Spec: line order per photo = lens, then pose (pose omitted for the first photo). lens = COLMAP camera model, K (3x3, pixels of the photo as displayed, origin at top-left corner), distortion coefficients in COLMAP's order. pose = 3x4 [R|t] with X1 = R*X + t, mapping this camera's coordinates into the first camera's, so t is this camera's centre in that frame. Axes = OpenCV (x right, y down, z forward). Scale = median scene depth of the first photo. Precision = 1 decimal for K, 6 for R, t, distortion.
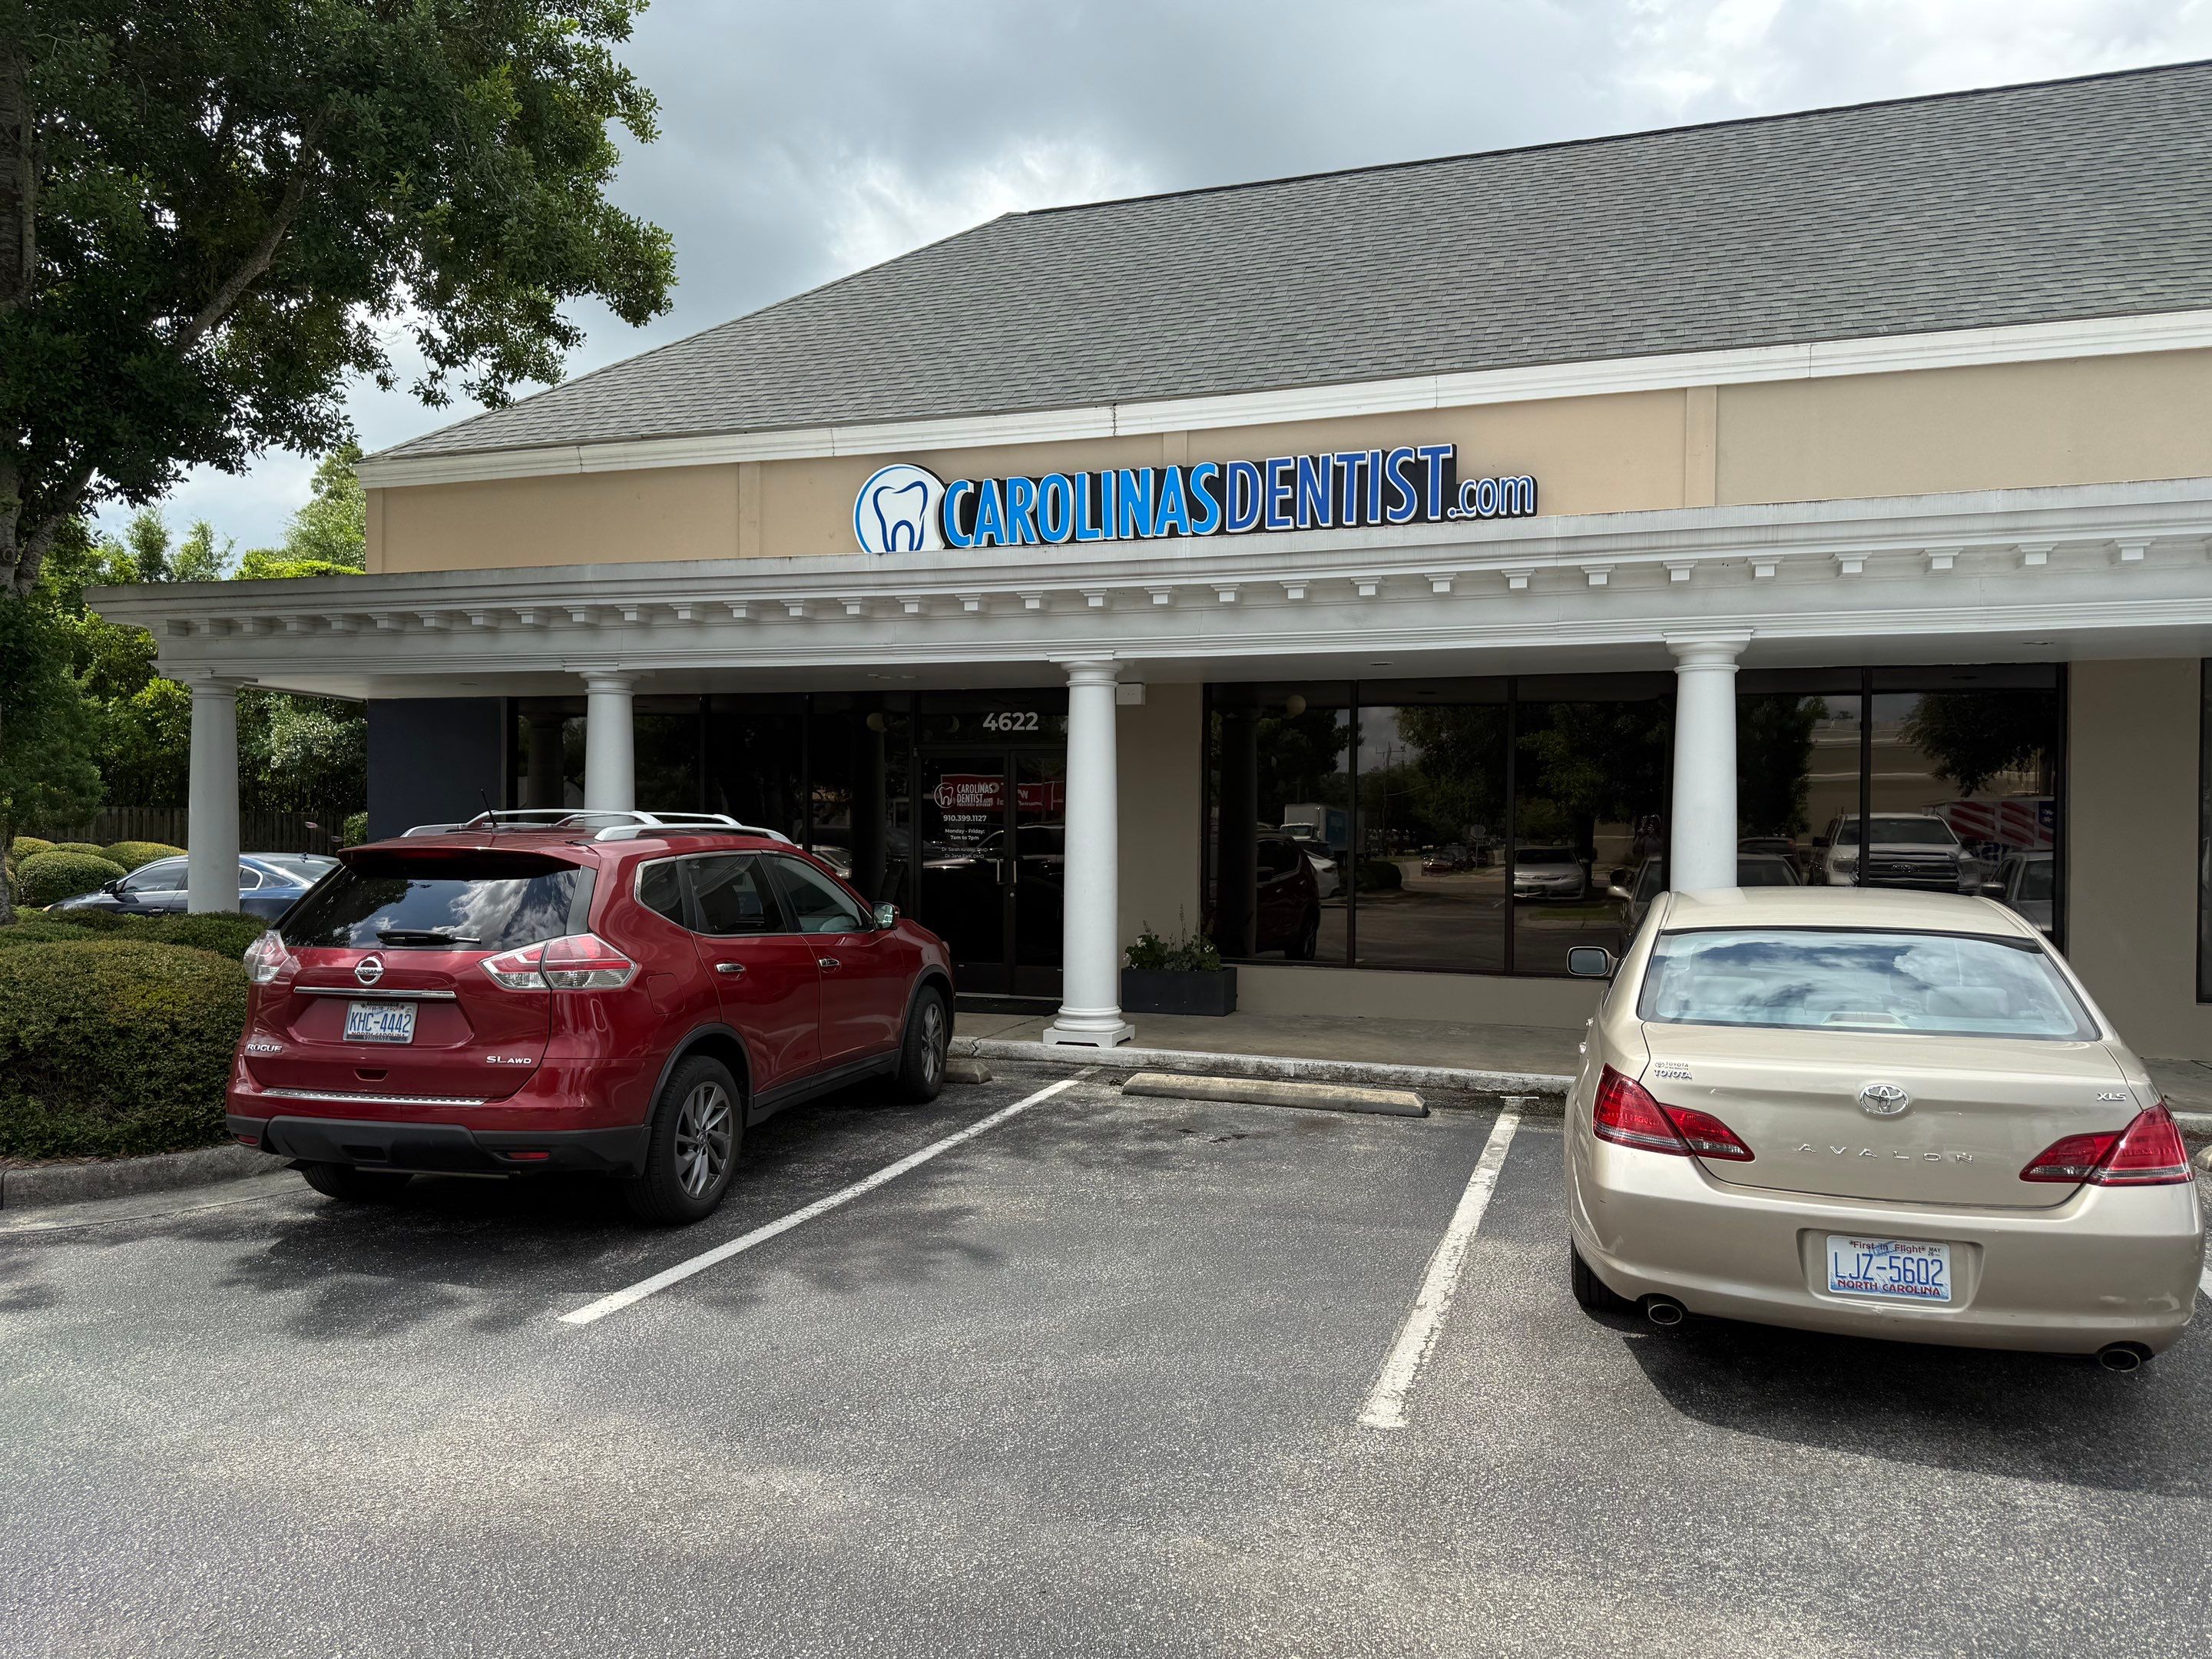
lens RADIAL K [[1593.7, 0, 1100.8], [0, 1593.7, 822.3], [0, 0, 1]] dist [0.166583, -0.311919]
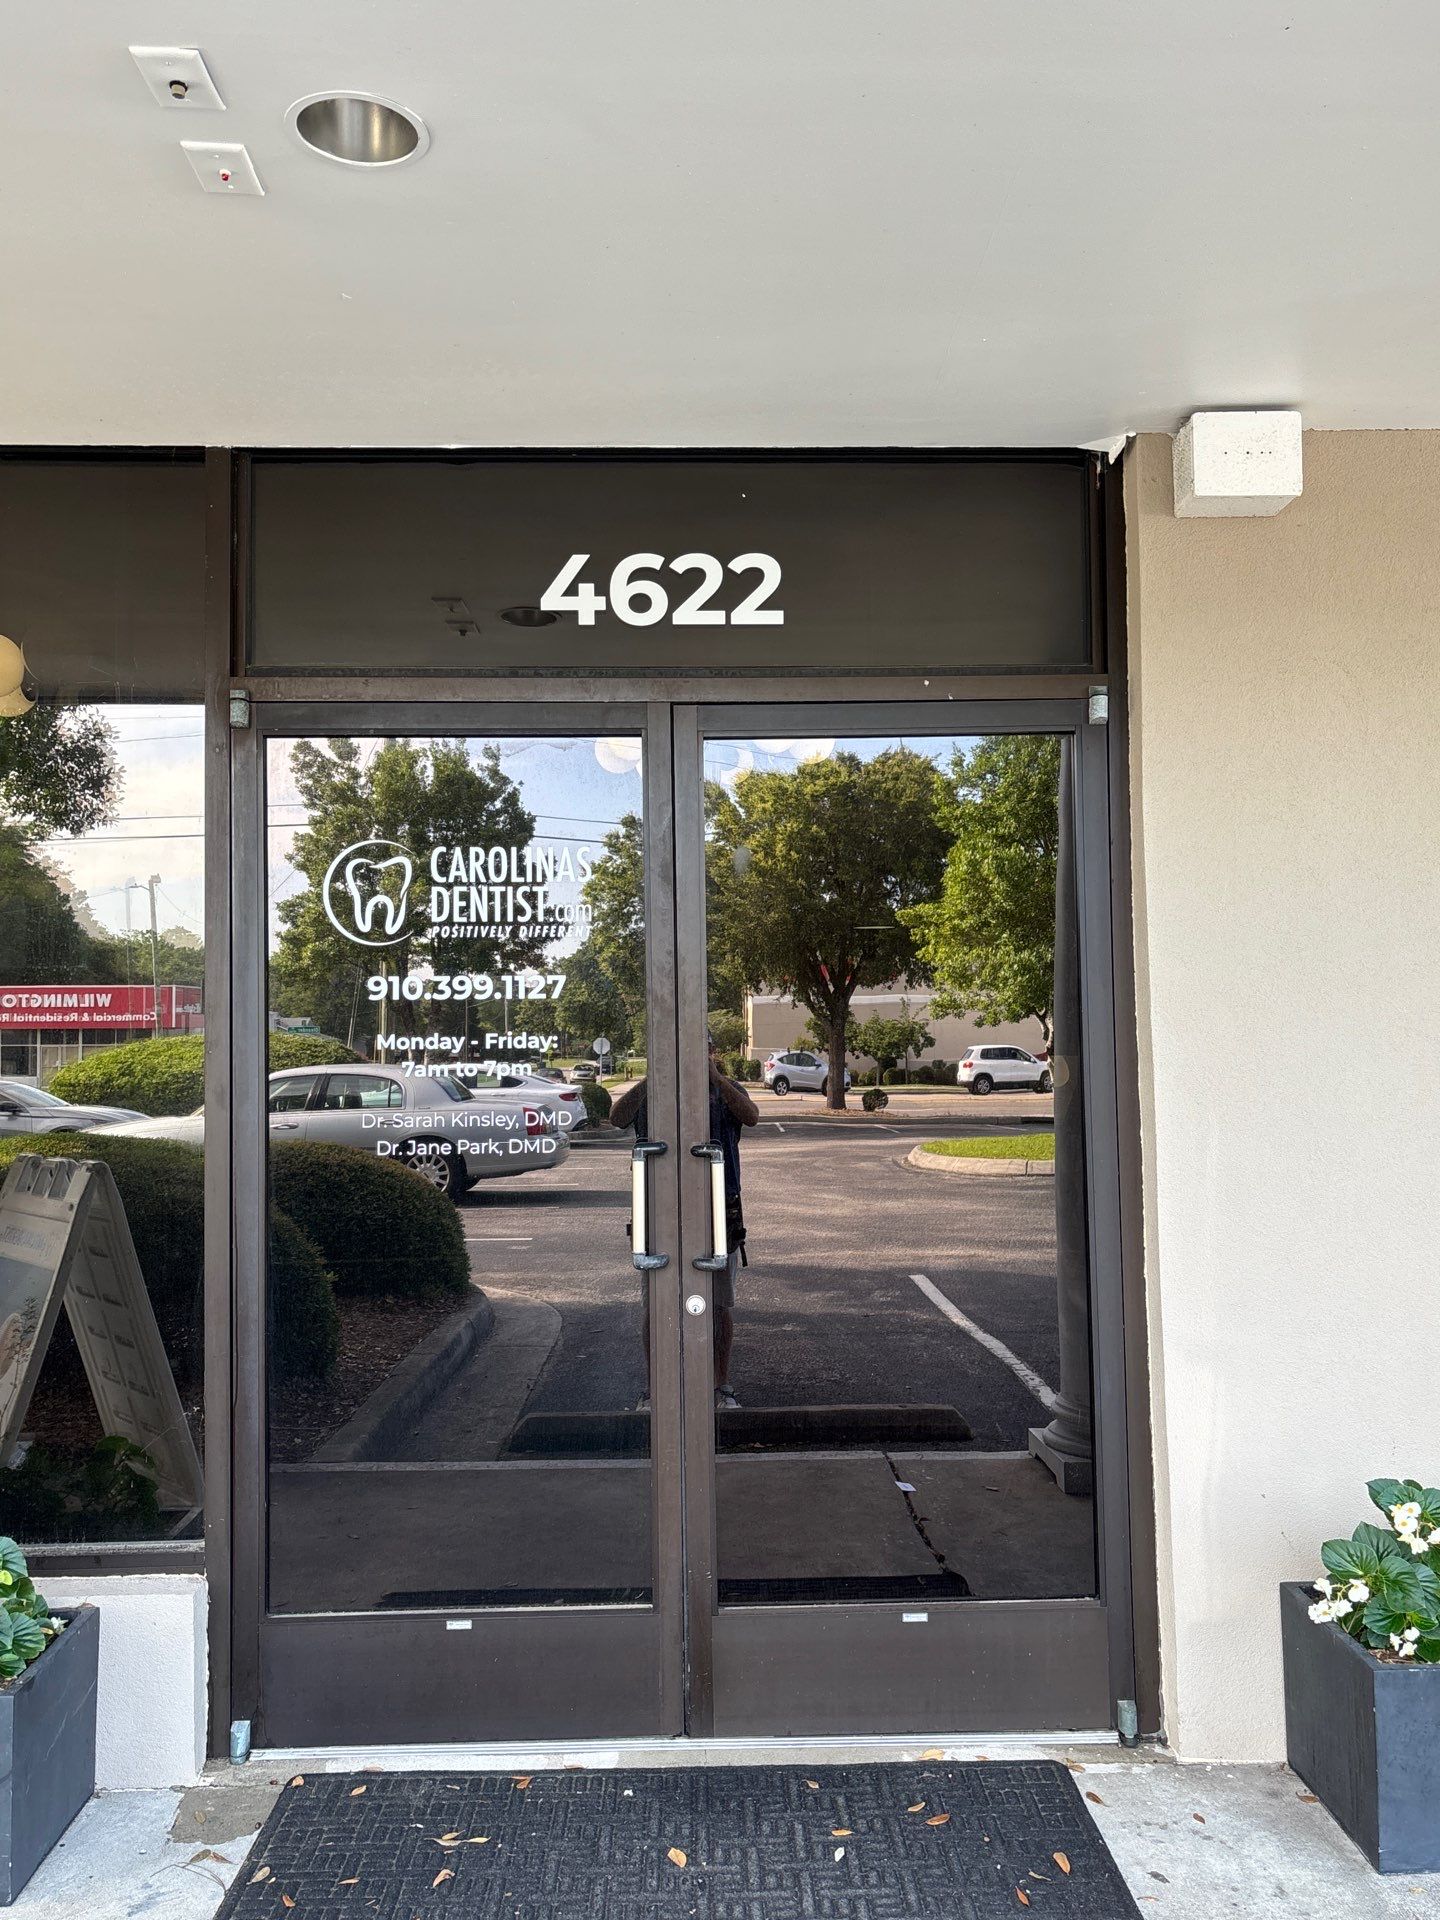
lens RADIAL K [[1587.3, 0, 713.4], [0, 1587.3, 968.7], [0, 0, 1]] dist [0.086682, -0.103685]
pose [[0.936939, -0.003931, 0.349472, -0.140849], [0.020782, 0.998794, -0.044481, 0.006017], [-0.348876, 0.048939, 0.935890, 0.802300]]
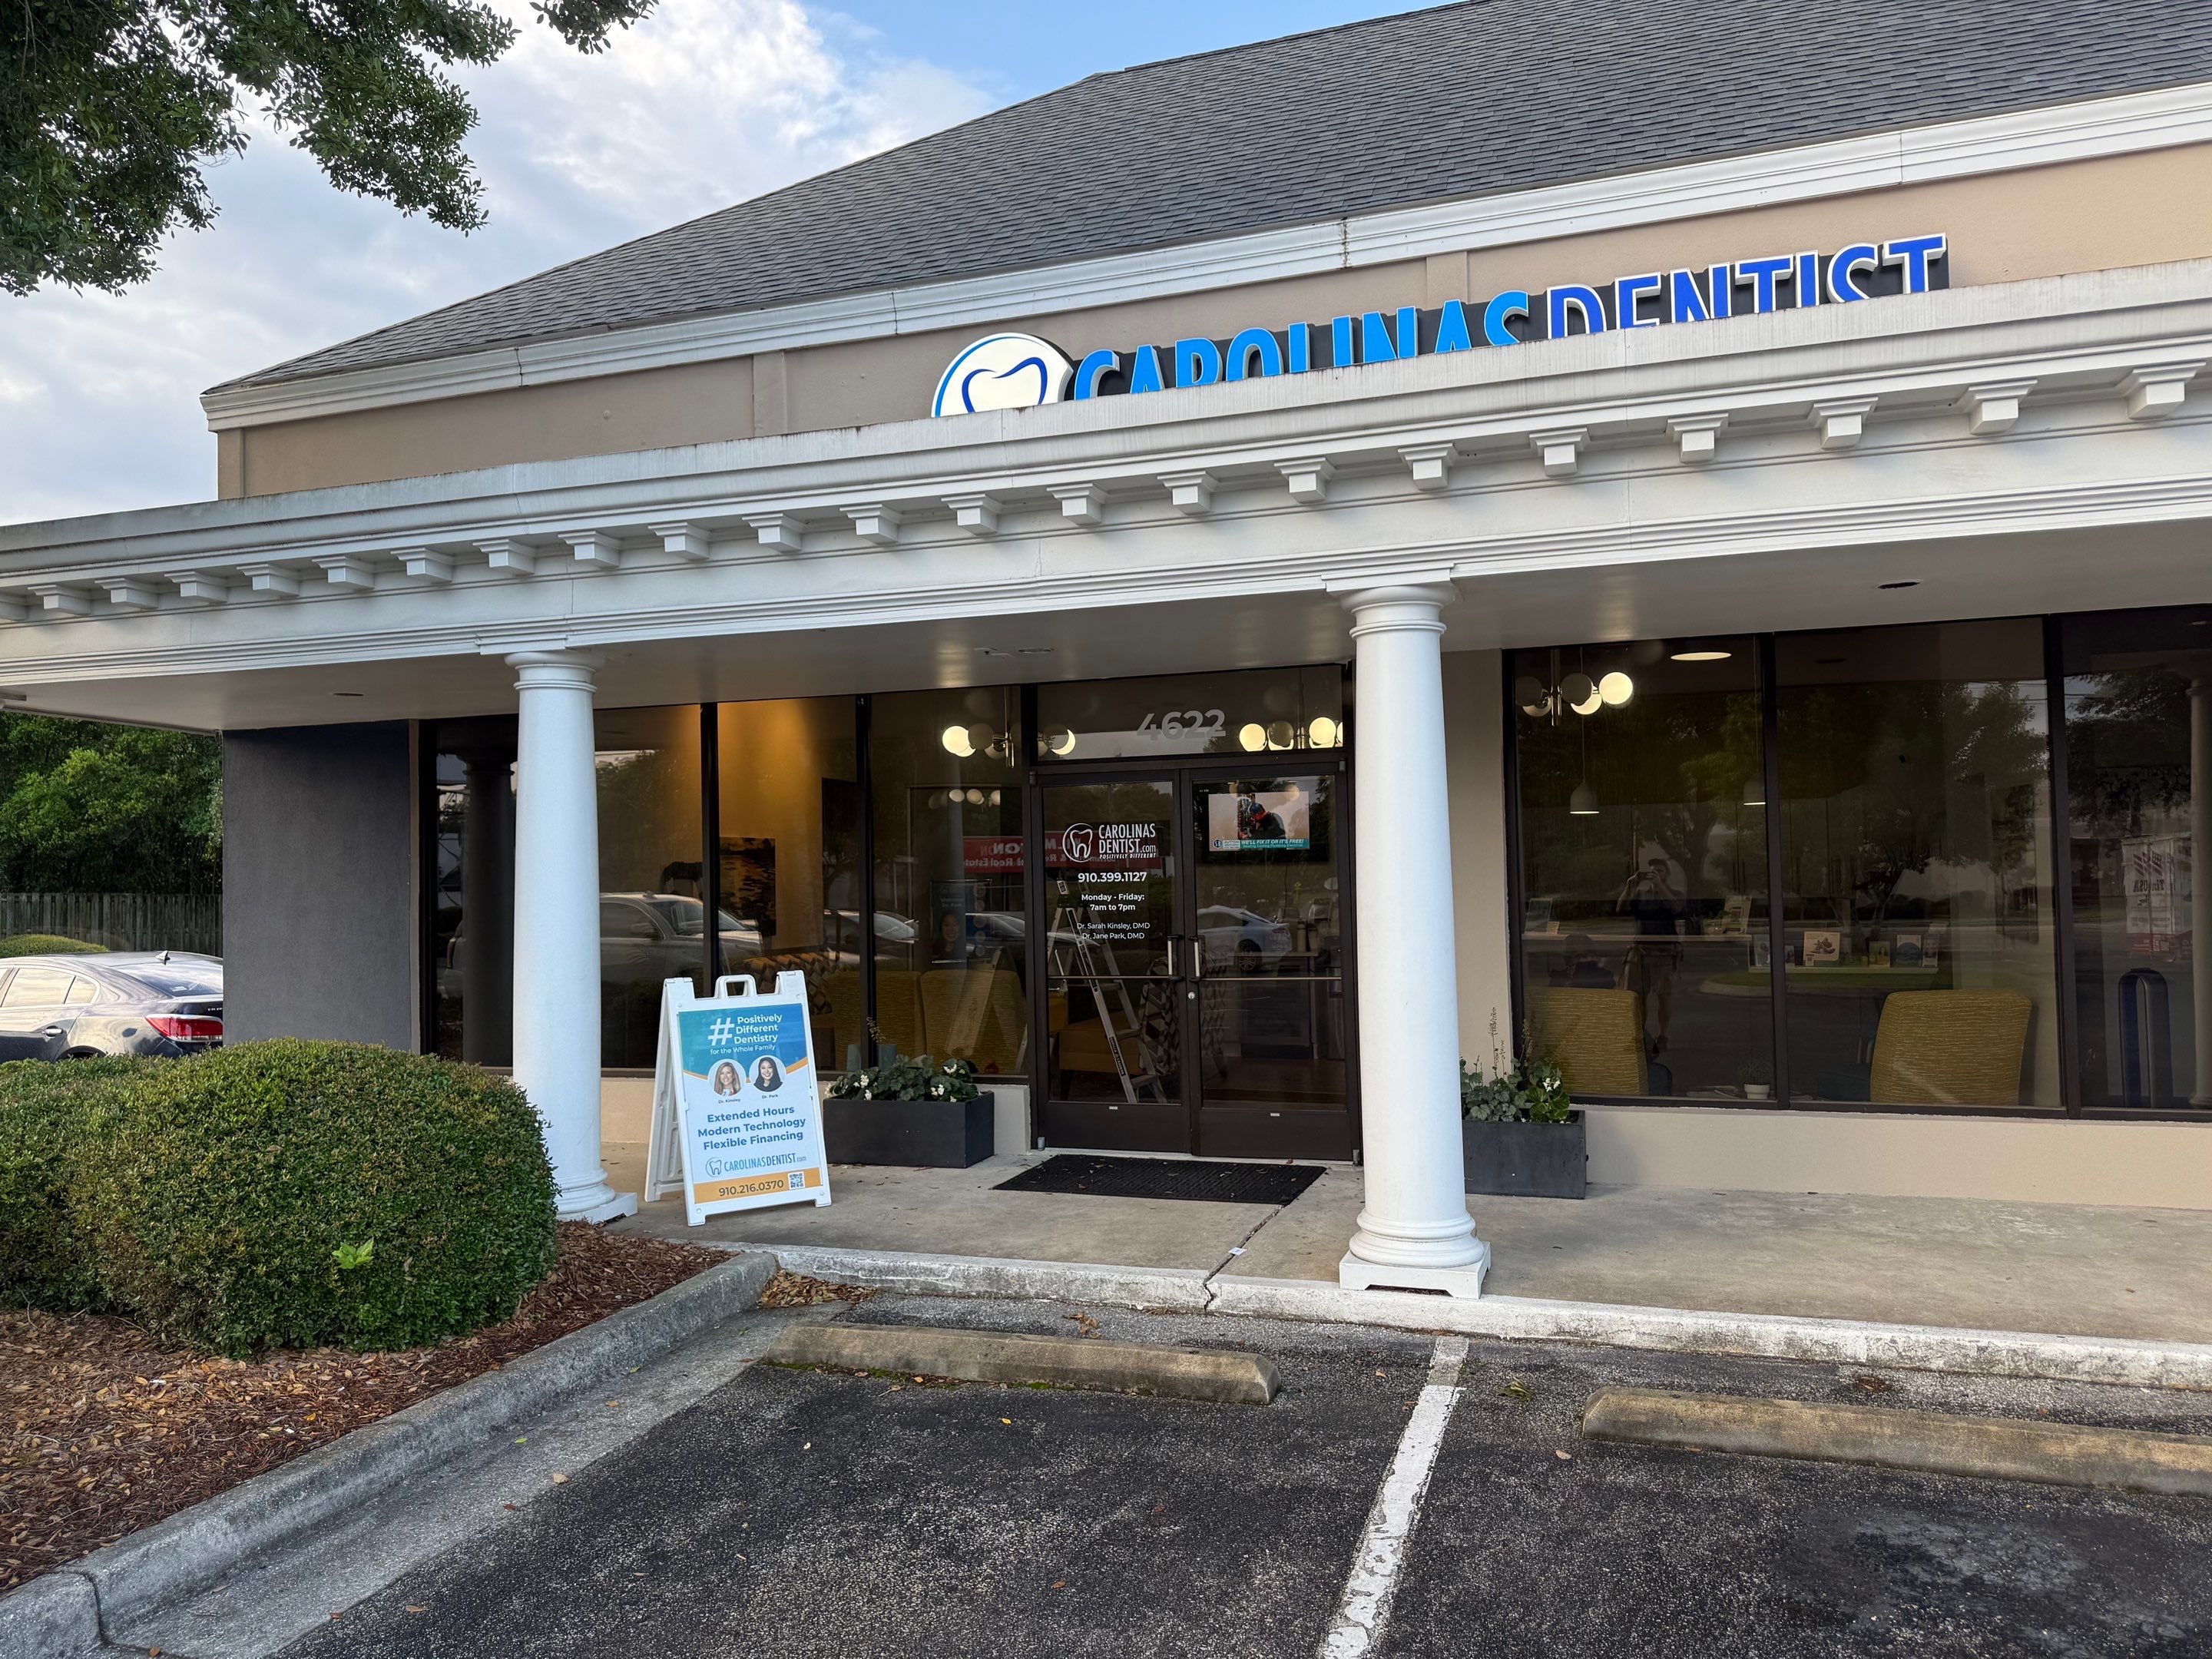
lens RADIAL K [[1593.7, 0, 1100.8], [0, 1593.7, 822.3], [0, 0, 1]] dist [0.166583, -0.311919]
pose [[0.999640, -0.026758, 0.001966, -0.095394], [0.026812, 0.998949, -0.037176, -0.001170], [-0.000969, 0.037216, 0.999307, 0.372417]]
